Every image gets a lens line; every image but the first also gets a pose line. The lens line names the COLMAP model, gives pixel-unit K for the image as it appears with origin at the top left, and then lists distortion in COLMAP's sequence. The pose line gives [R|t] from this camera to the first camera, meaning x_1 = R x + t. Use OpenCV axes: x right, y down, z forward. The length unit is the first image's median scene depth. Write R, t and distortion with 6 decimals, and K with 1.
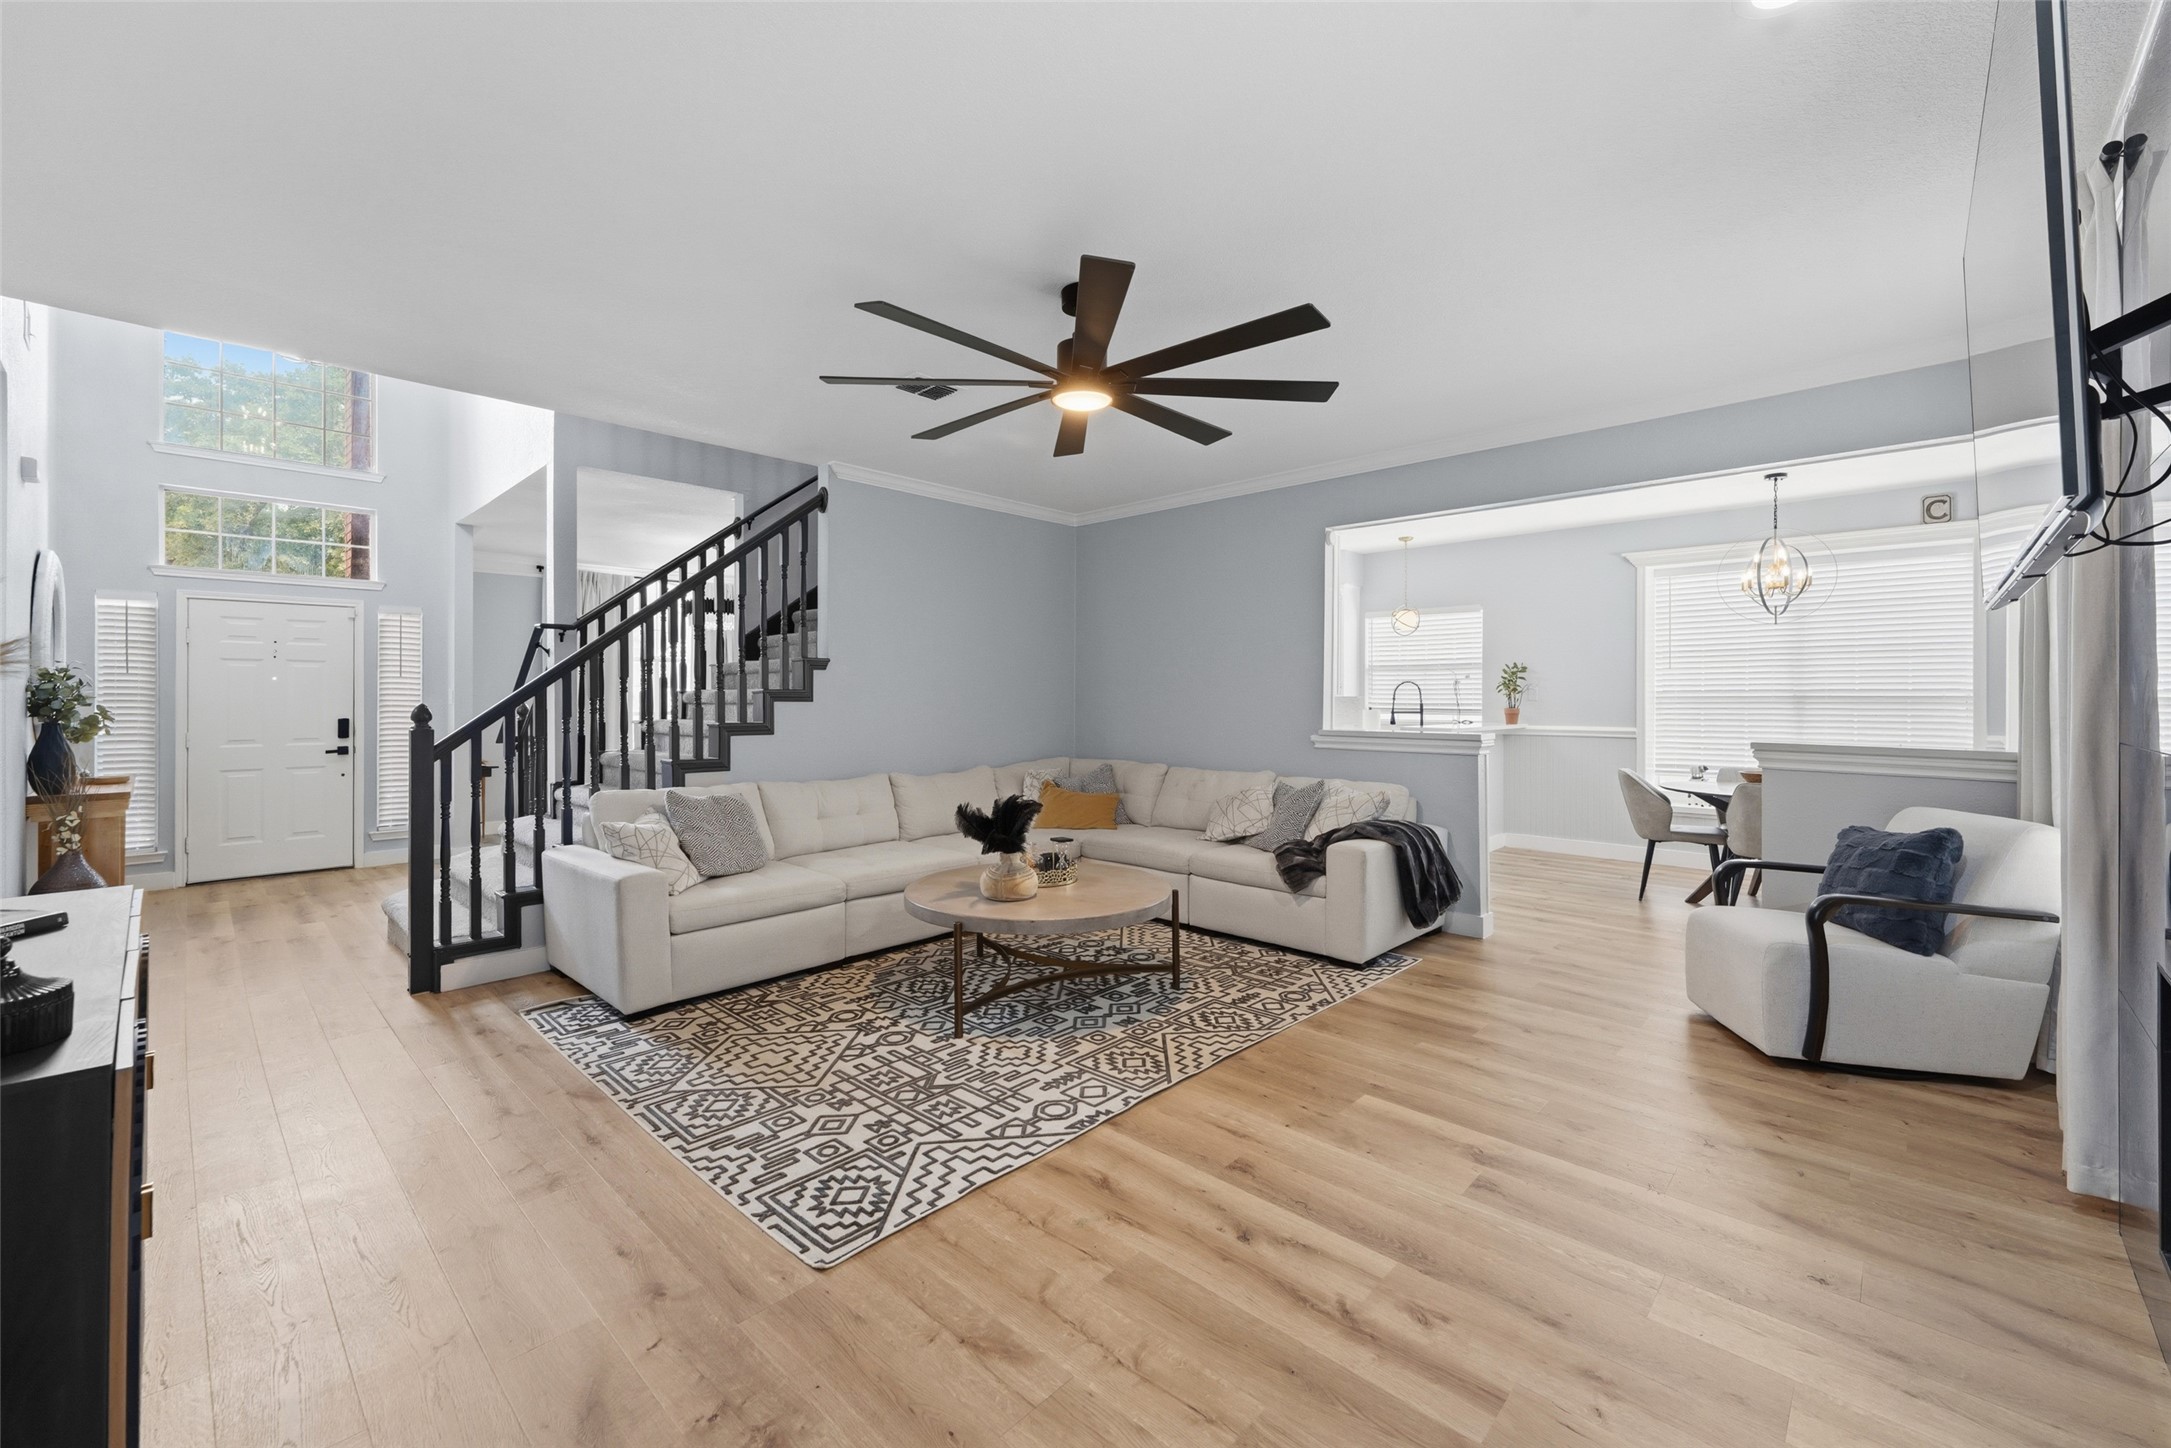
lens RADIAL K [[878.0, 0, 1089.7], [0, 878.0, 710.9], [0, 0, 1]] dist [0.008653, -0.001219]
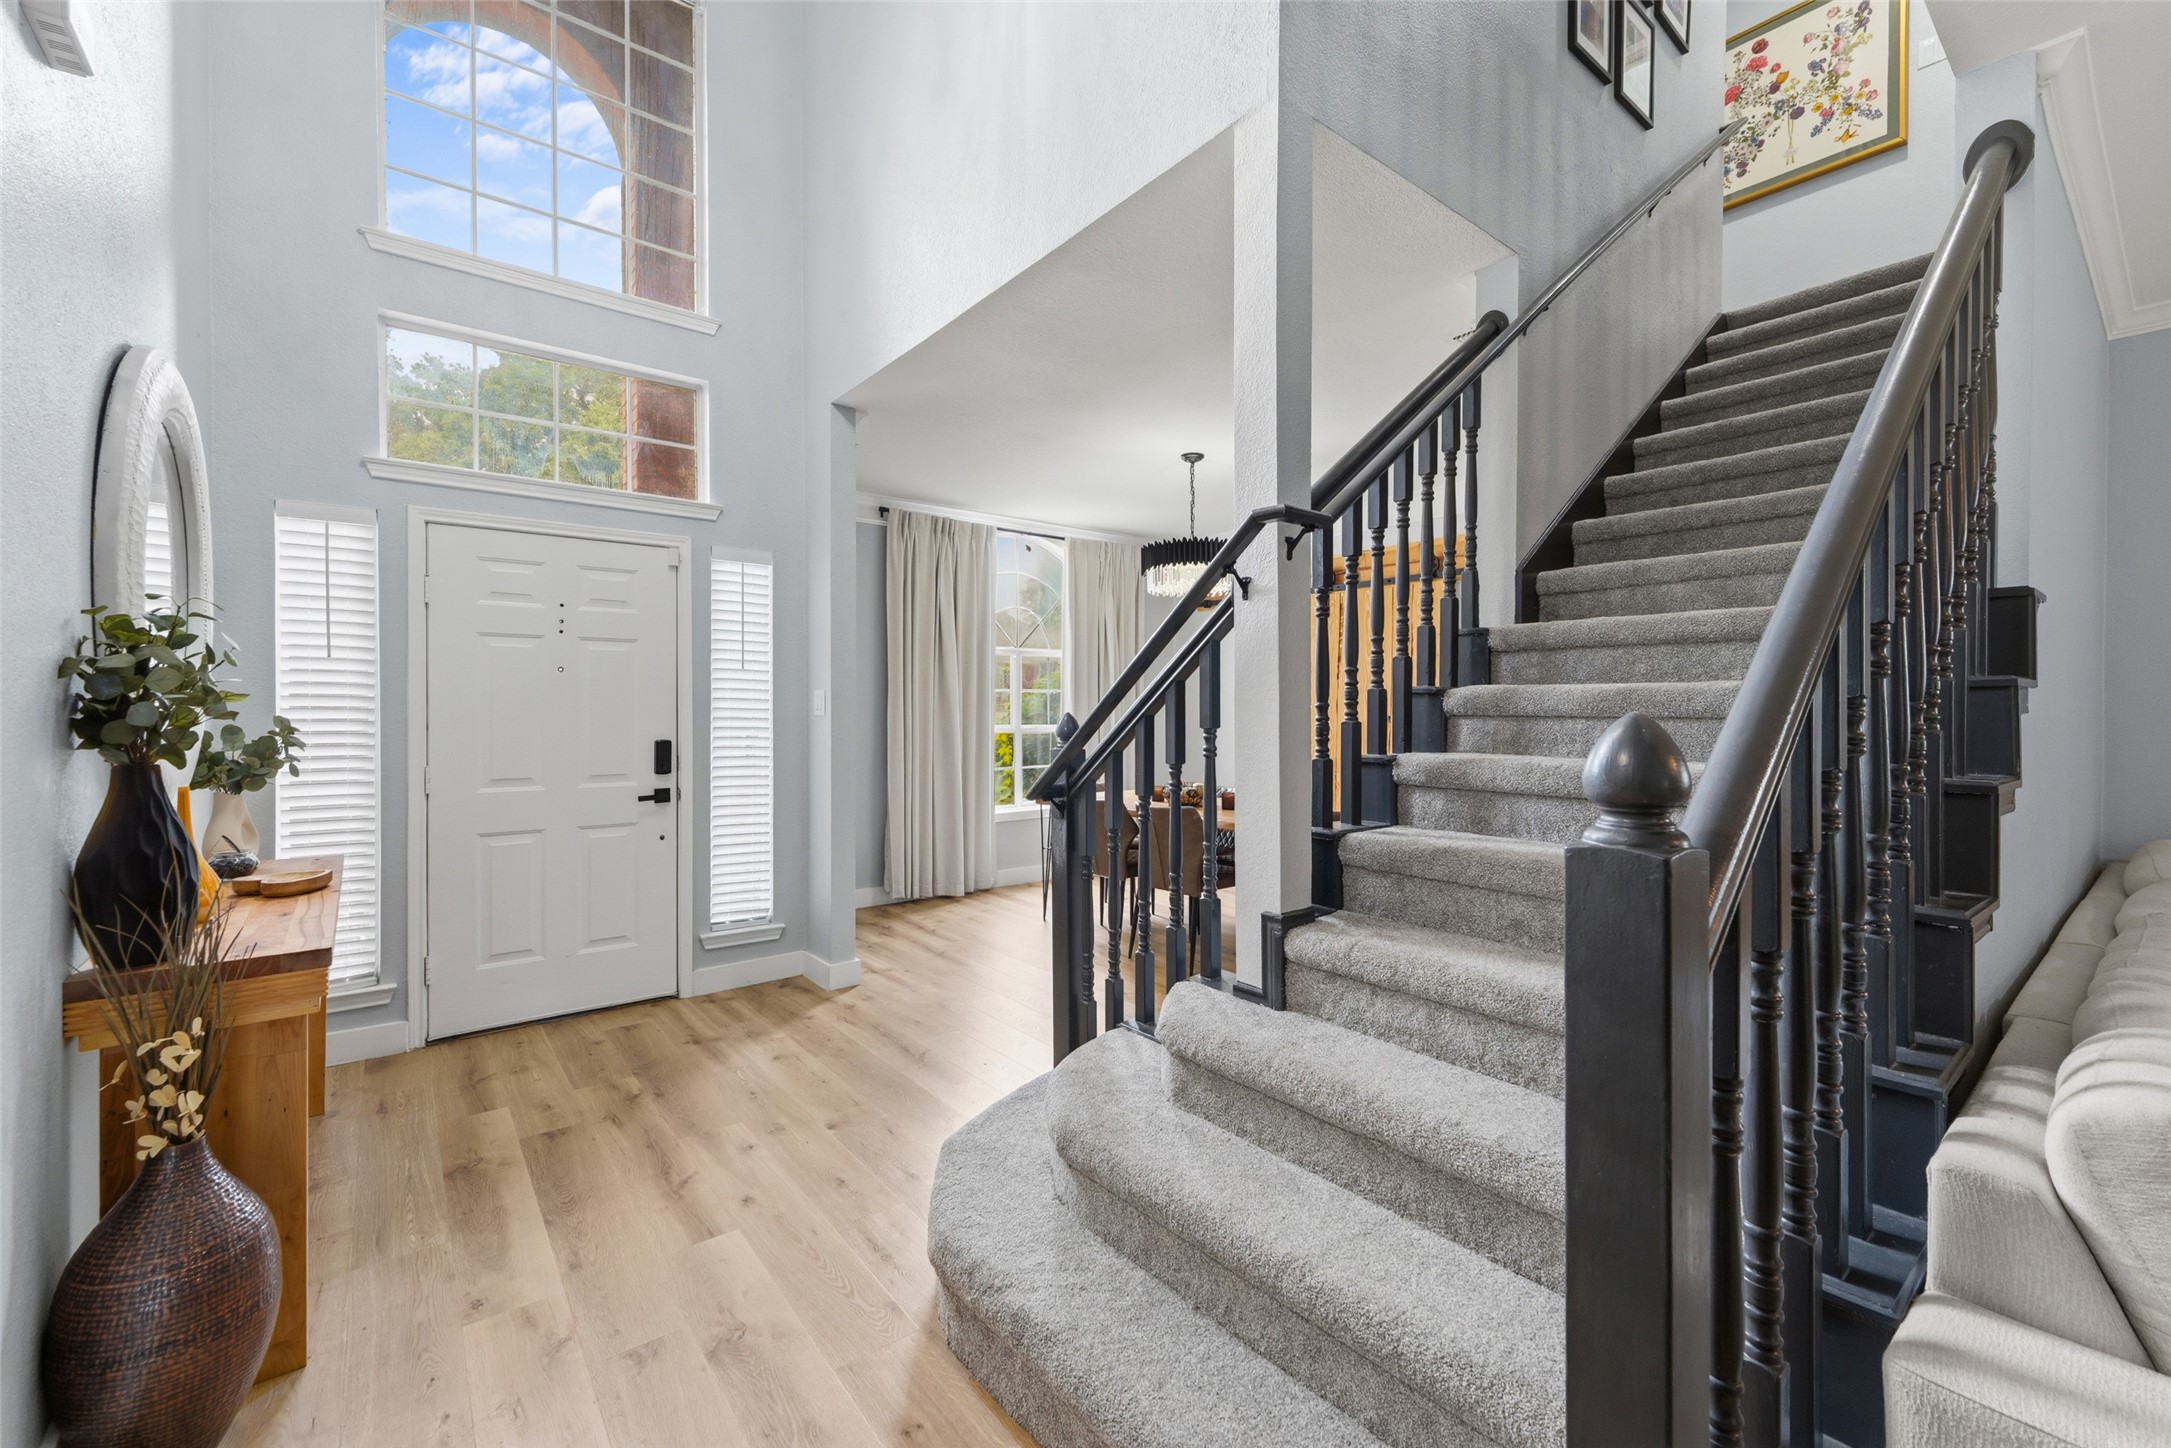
lens RADIAL K [[878.0, 0, 1087.3], [0, 878.0, 732.4], [0, 0, 1]] dist [0.008653, -0.001219]
pose [[0.992405, 0.003716, -0.122954, -0.542212], [-0.002513, 0.999947, 0.009940, -0.003002], [0.122984, -0.009555, 0.992363, 0.503660]]
